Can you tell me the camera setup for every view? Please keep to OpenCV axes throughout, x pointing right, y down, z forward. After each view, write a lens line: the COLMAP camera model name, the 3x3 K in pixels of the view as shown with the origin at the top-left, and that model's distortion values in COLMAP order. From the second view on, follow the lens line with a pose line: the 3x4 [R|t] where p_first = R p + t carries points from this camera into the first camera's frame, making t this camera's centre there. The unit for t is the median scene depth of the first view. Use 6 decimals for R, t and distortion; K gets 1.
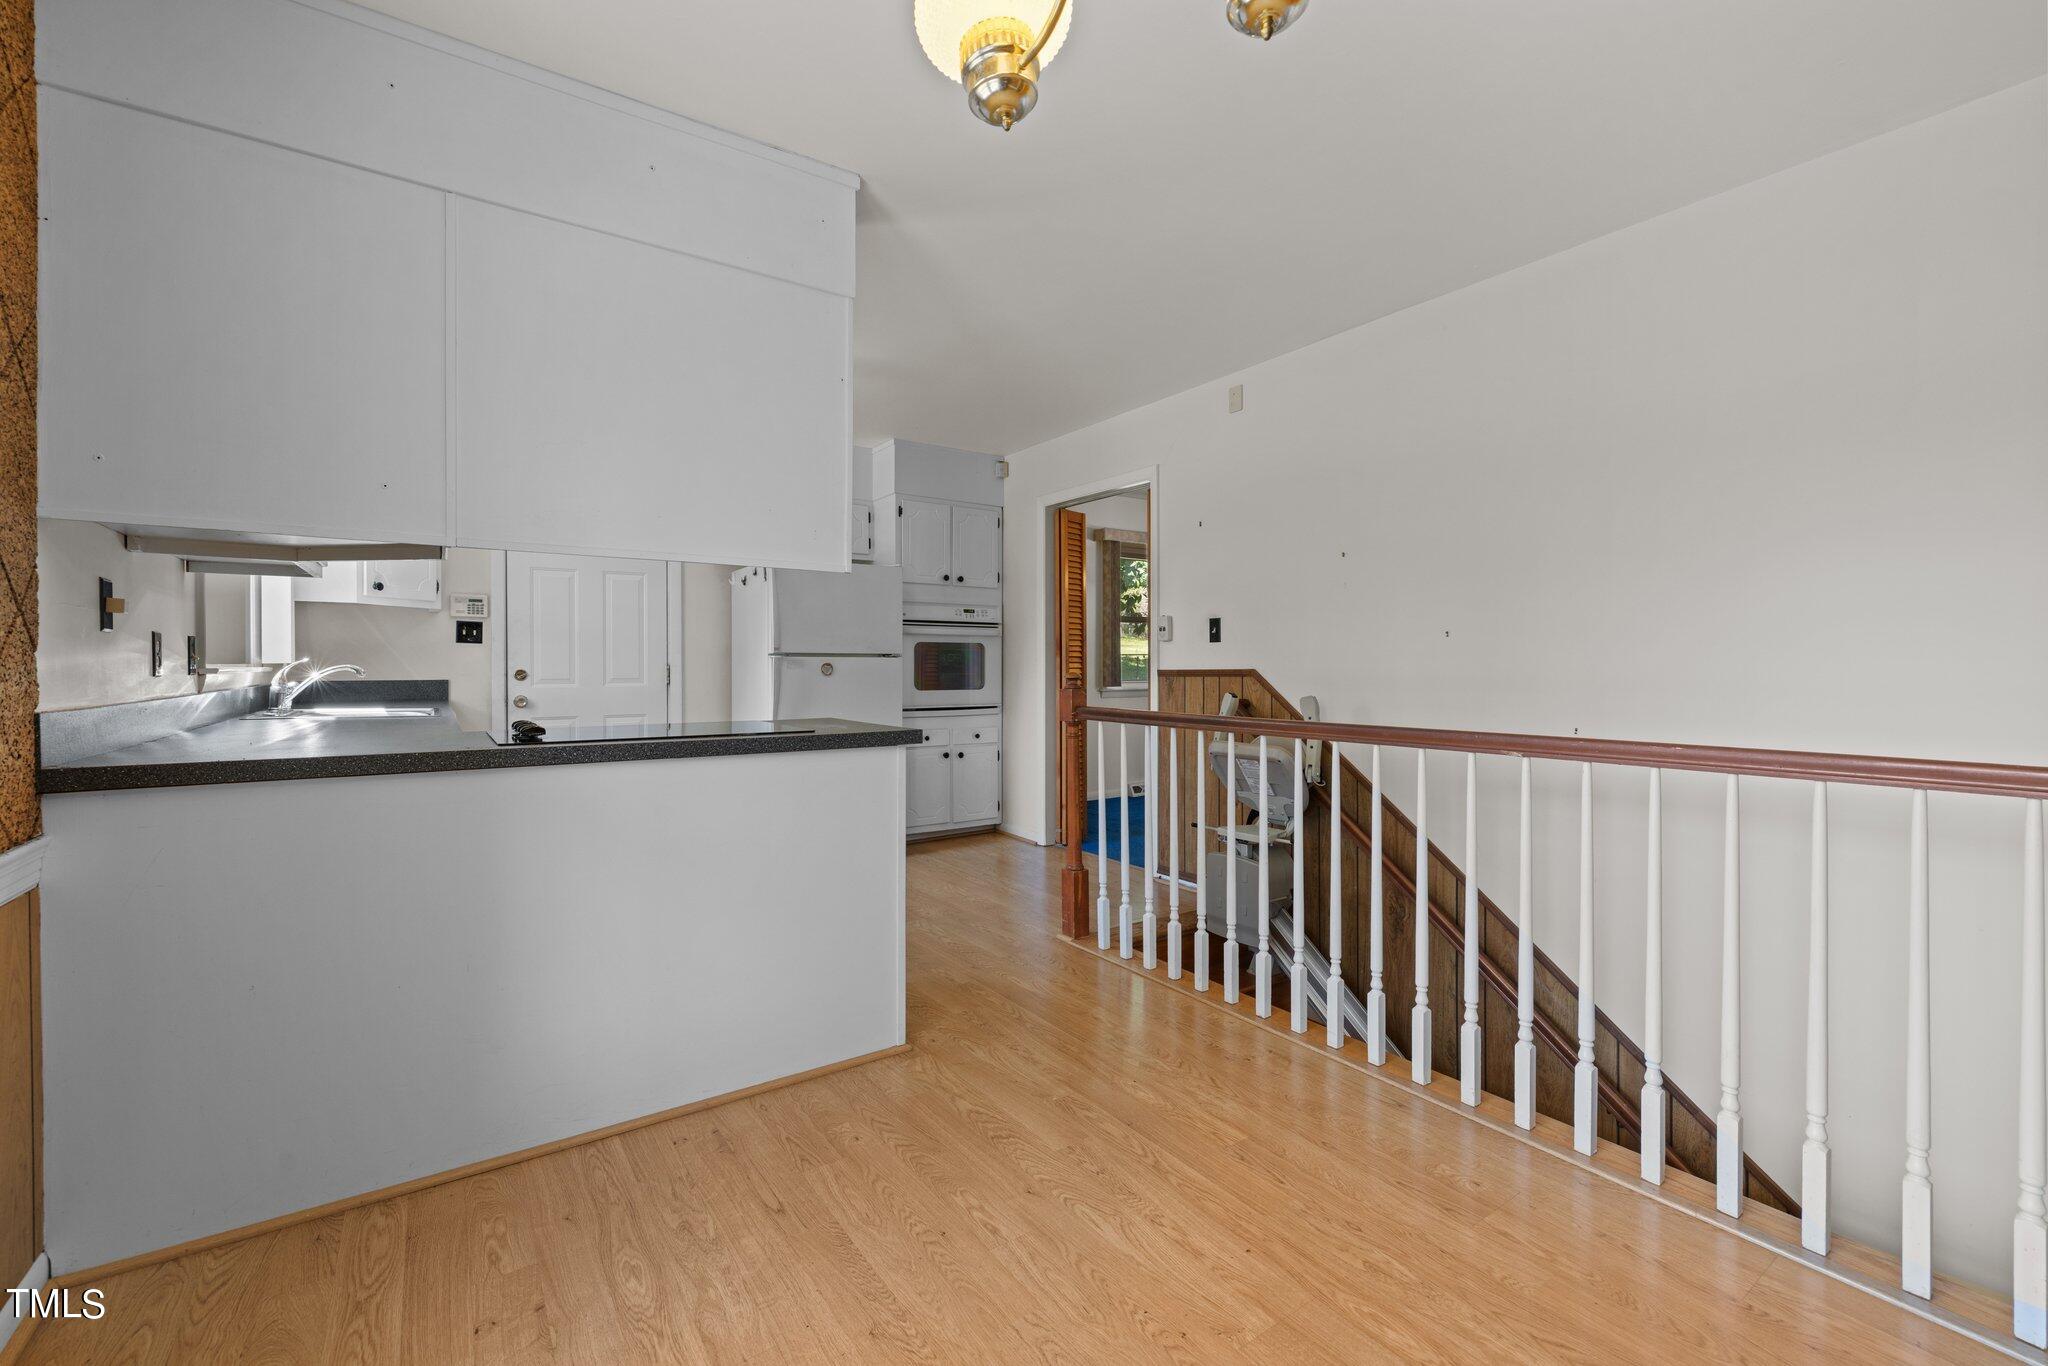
lens RADIAL K [[854.5, 0, 1011.1], [0, 854.5, 671.4], [0, 0, 1]] dist [-0.000510, -0.000059]
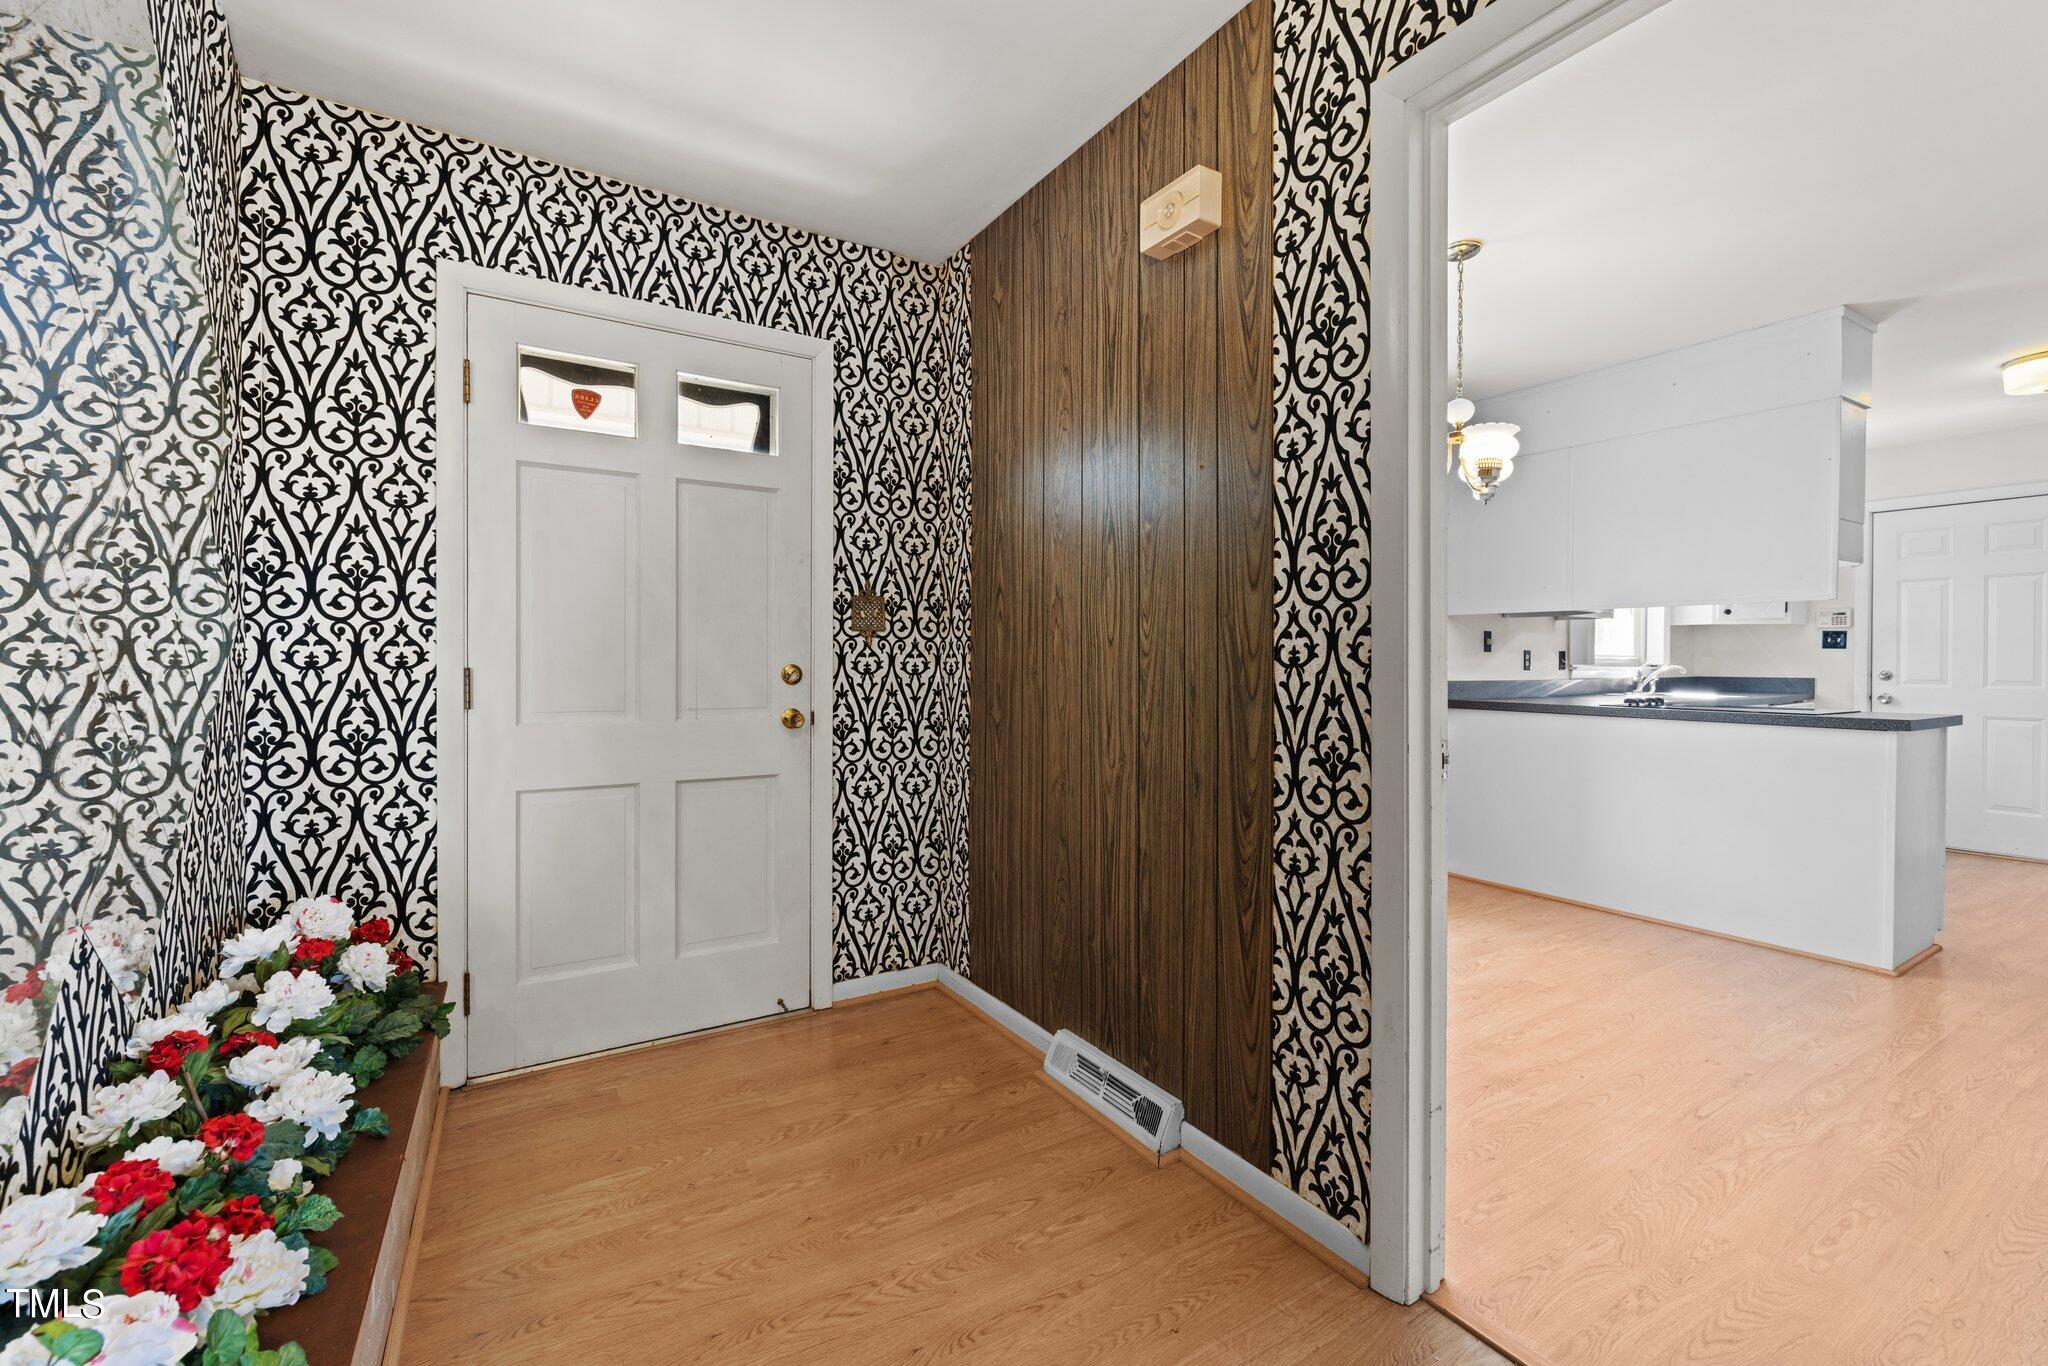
lens RADIAL K [[861.7, 0, 1011.5], [0, 861.7, 668.1], [0, 0, 1]] dist [-0.000694, -0.000180]
pose [[-0.038871, 0.007189, -0.999218, 0.630689], [-0.013409, 0.999880, 0.007715, 0.001000], [0.999154, 0.013698, -0.038770, -0.129978]]
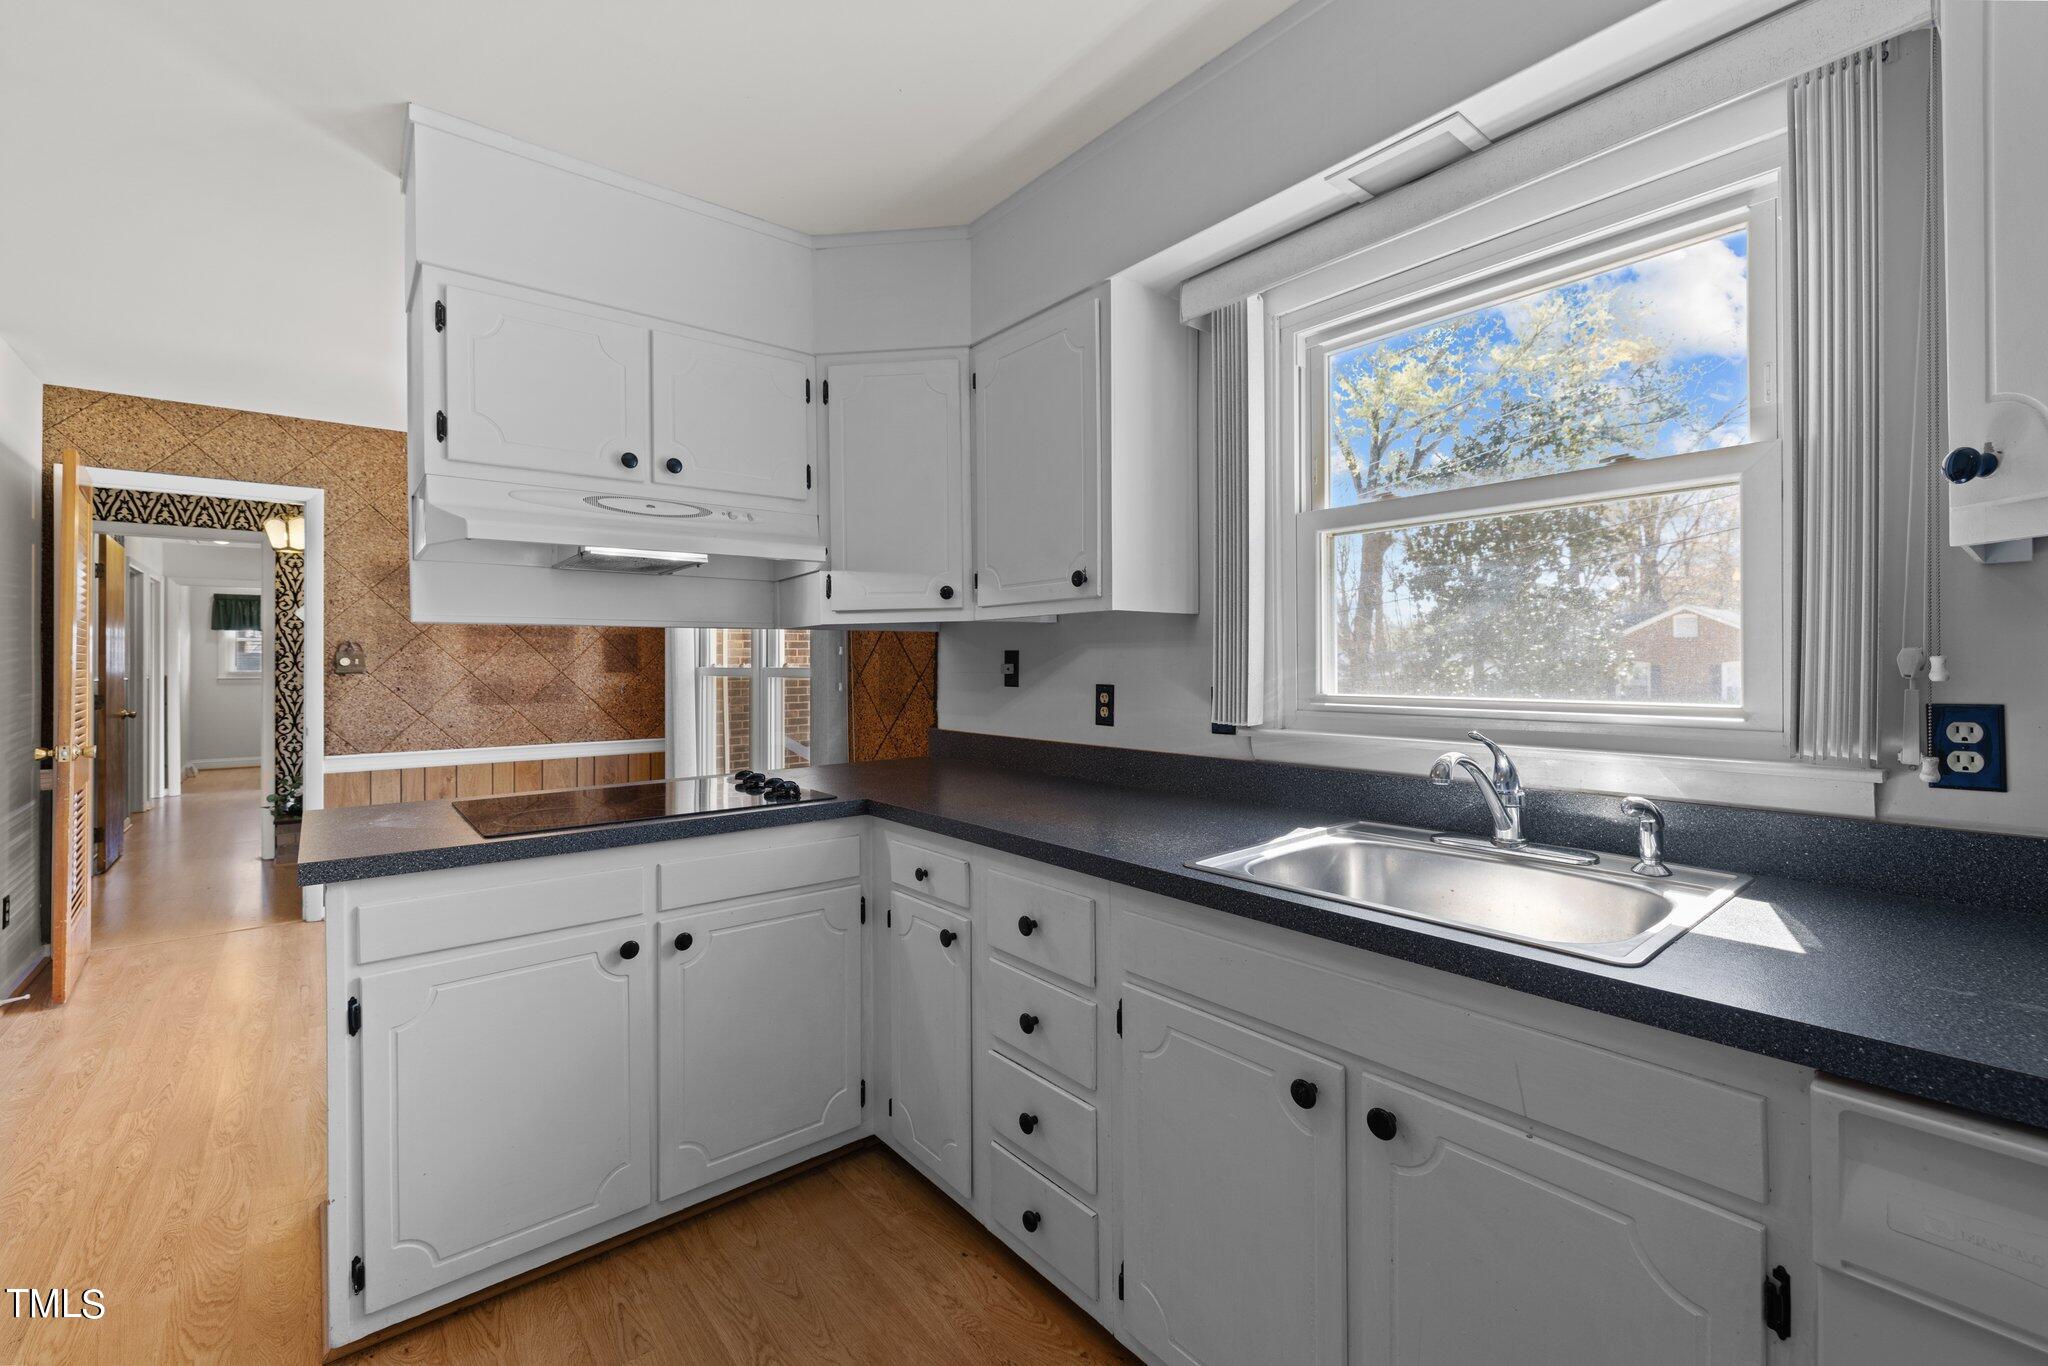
lens RADIAL K [[860.0, 0, 1009.2], [0, 860.0, 663.4], [0, 0, 1]] dist [-0.000890, 0.000063]
pose [[-0.996569, 0.005504, -0.082579, -0.373789], [0.004816, 0.999952, 0.008531, -0.039311], [0.082622, 0.008104, -0.996548, 0.992766]]
